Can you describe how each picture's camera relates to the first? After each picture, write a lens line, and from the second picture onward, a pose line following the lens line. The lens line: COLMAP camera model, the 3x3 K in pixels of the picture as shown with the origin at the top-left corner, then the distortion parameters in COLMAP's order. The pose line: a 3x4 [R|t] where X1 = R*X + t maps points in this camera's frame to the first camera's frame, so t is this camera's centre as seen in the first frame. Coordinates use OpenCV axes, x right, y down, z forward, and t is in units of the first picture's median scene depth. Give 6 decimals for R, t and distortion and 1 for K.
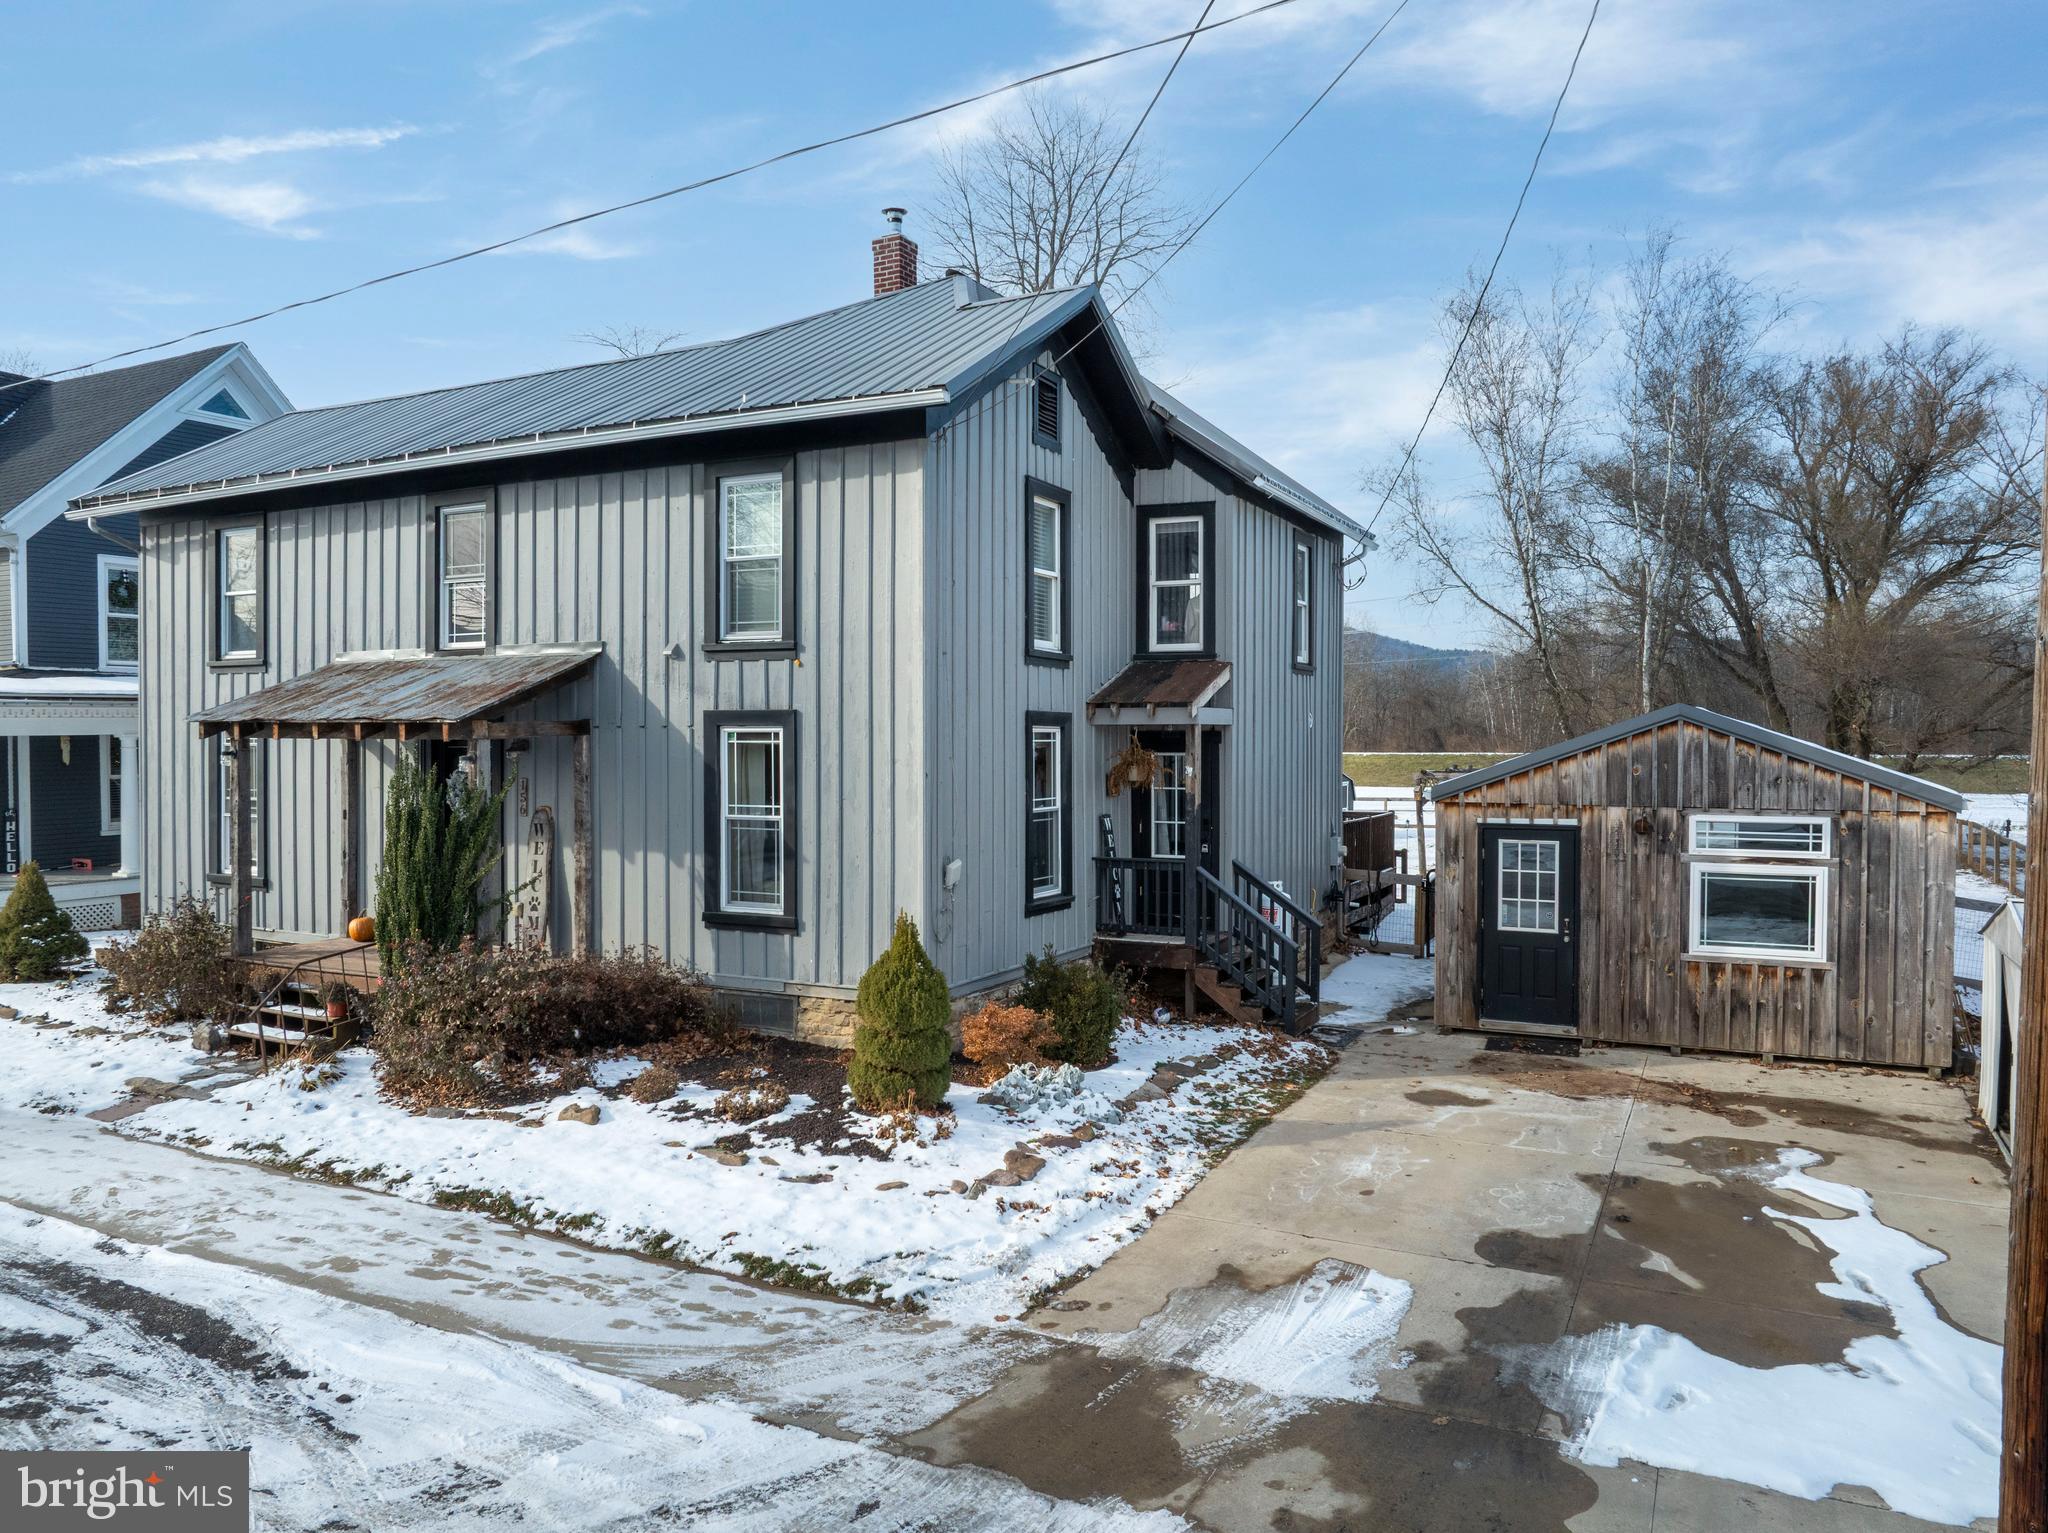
lens RADIAL K [[1427.5, 0, 1024.0], [0, 1427.5, 766.5], [0, 0, 1]] dist [-0.038872, 0.001815]
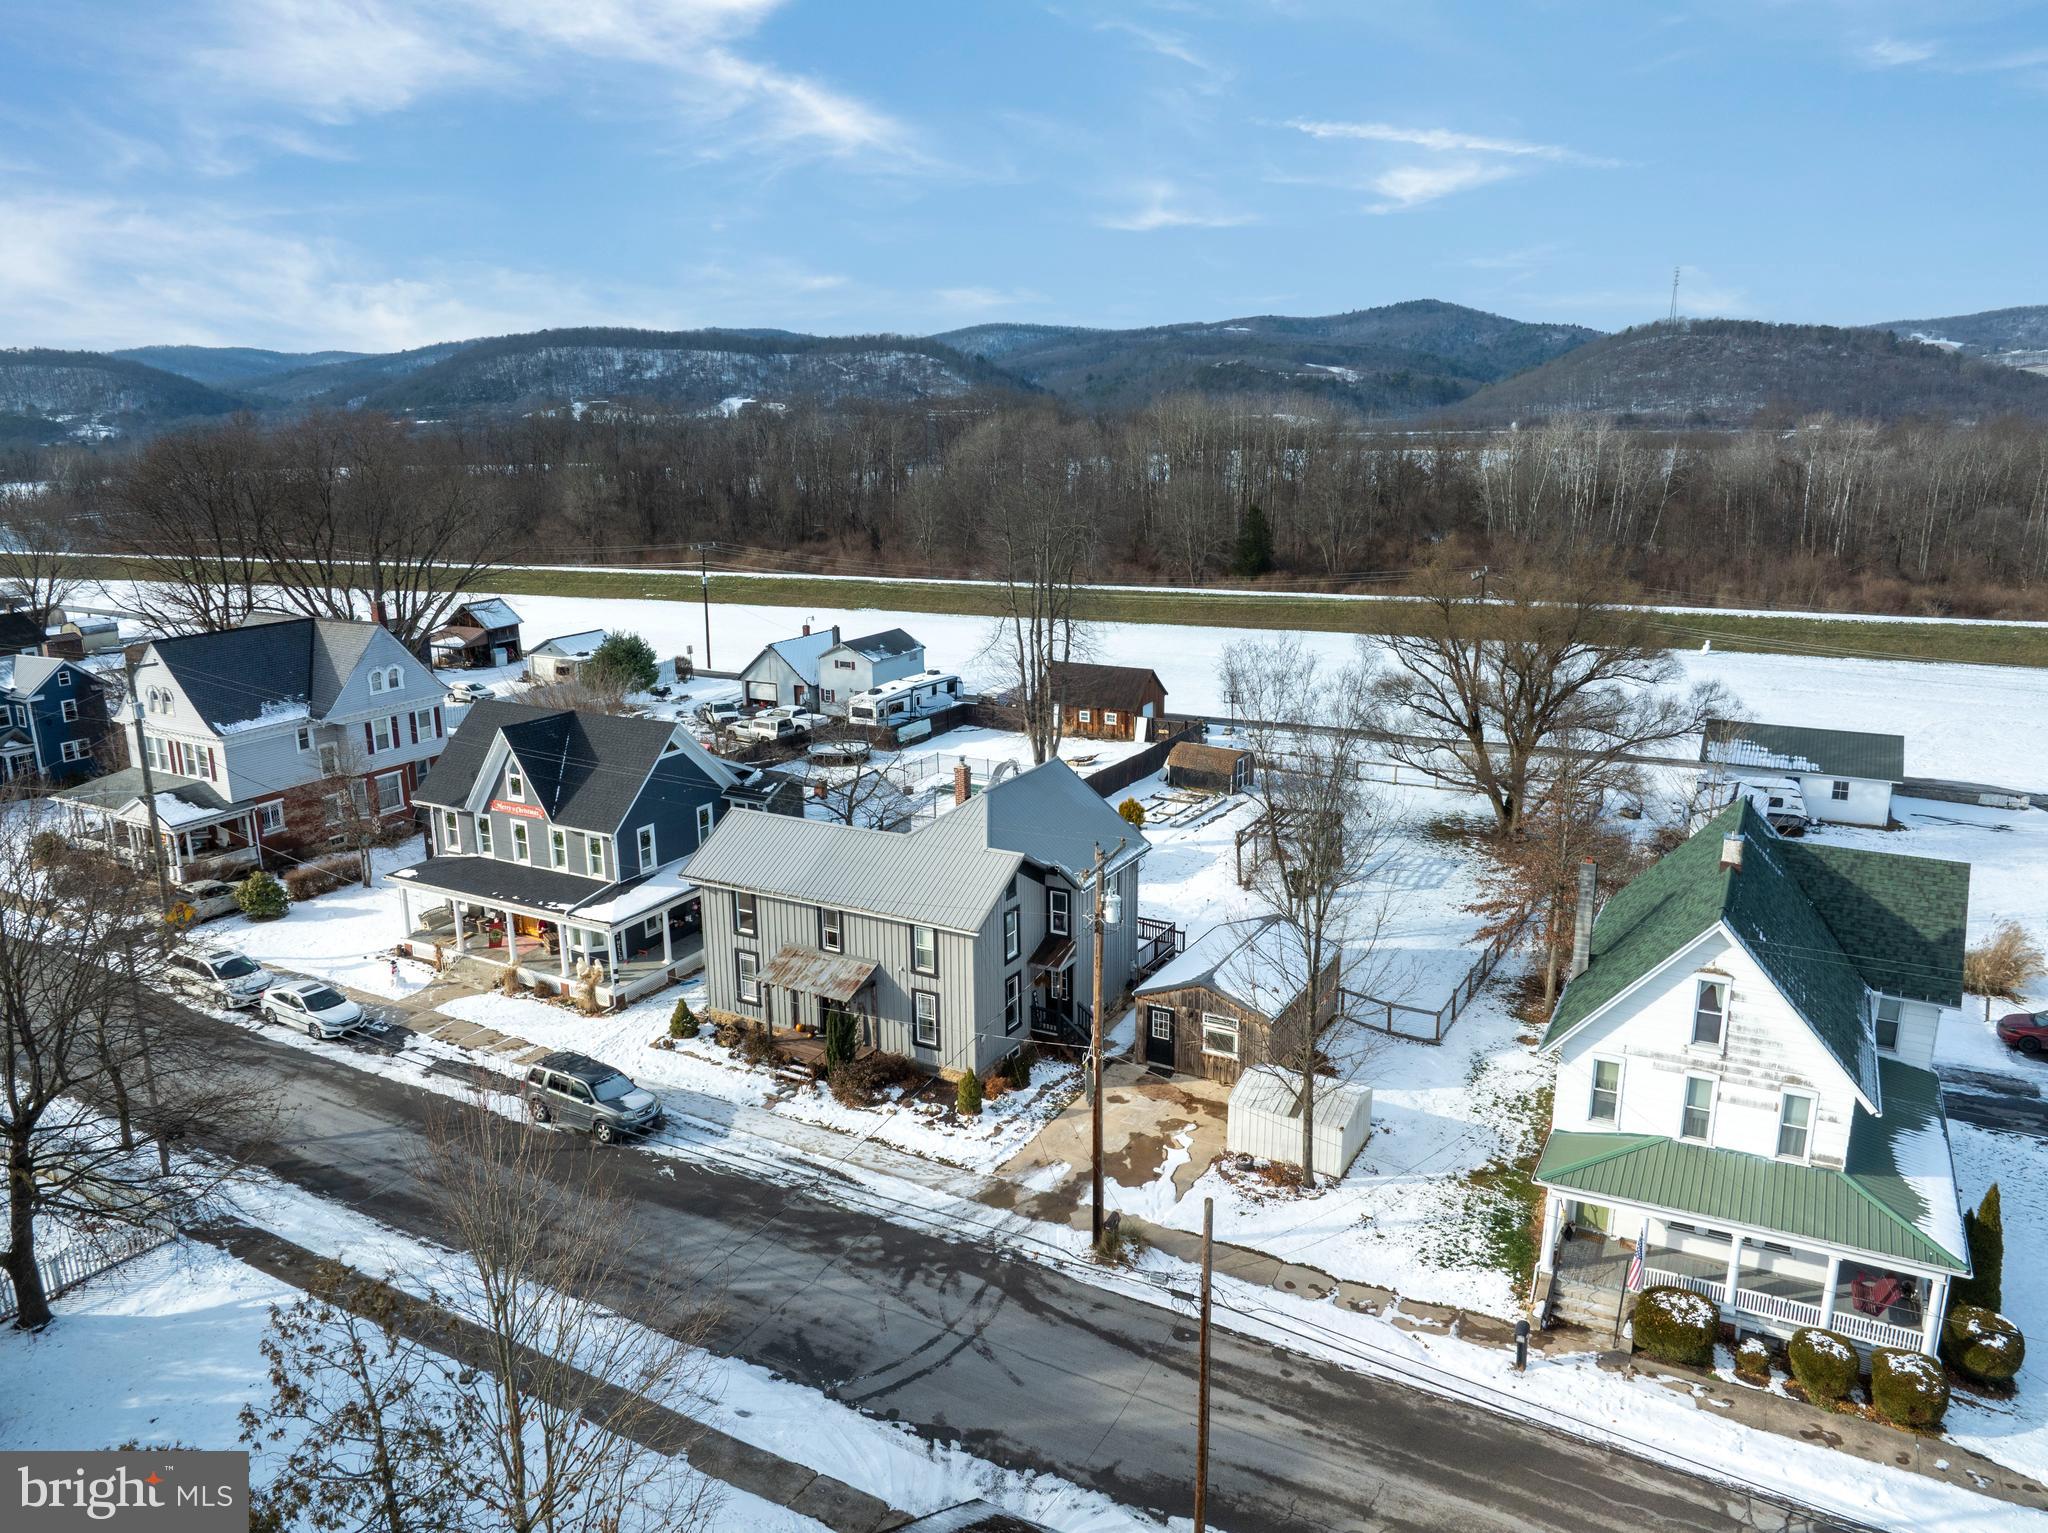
lens RADIAL K [[1427.5, 0, 1024.0], [0, 1427.5, 766.5], [0, 0, 1]] dist [-0.038872, 0.001815]
pose [[0.998818, -0.000251, -0.048610, 0.210774], [0.011033, 0.975059, 0.221673, -1.282231], [0.047342, -0.221948, 0.973909, -2.165662]]
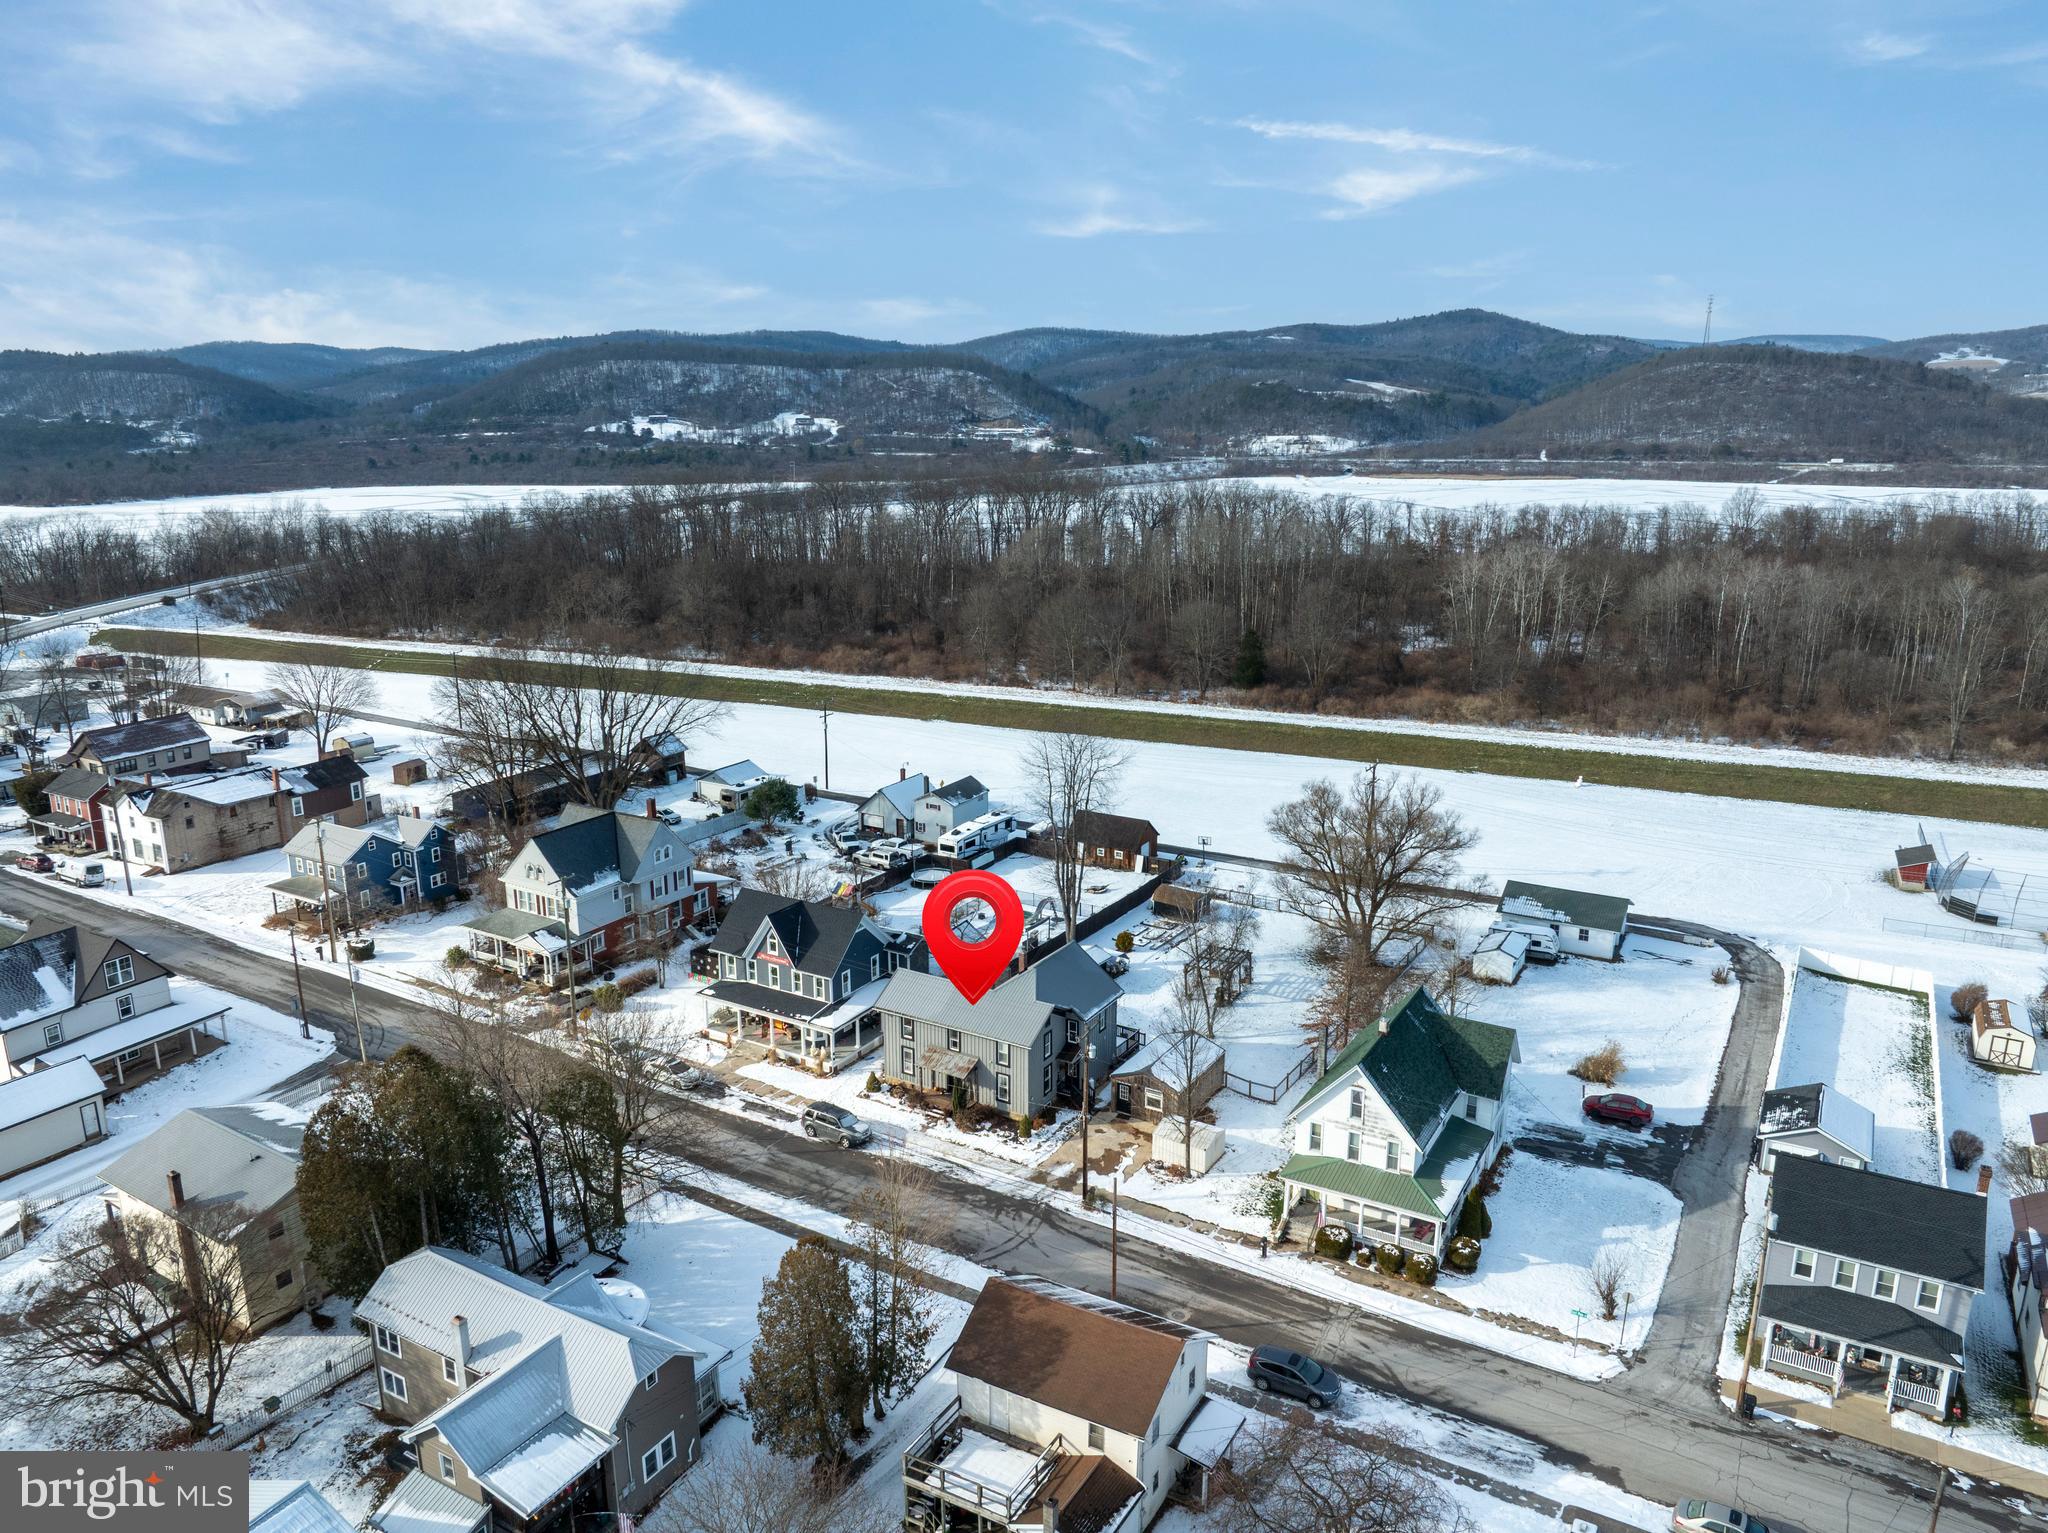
lens RADIAL K [[1427.5, 0, 1024.0], [0, 1427.5, 766.5], [0, 0, 1]] dist [-0.038872, 0.001815]
pose [[0.996996, 0.016271, -0.075719, 0.385584], [0.001215, 0.974276, 0.225354, -2.881240], [0.077438, -0.224770, 0.971330, -5.074697]]
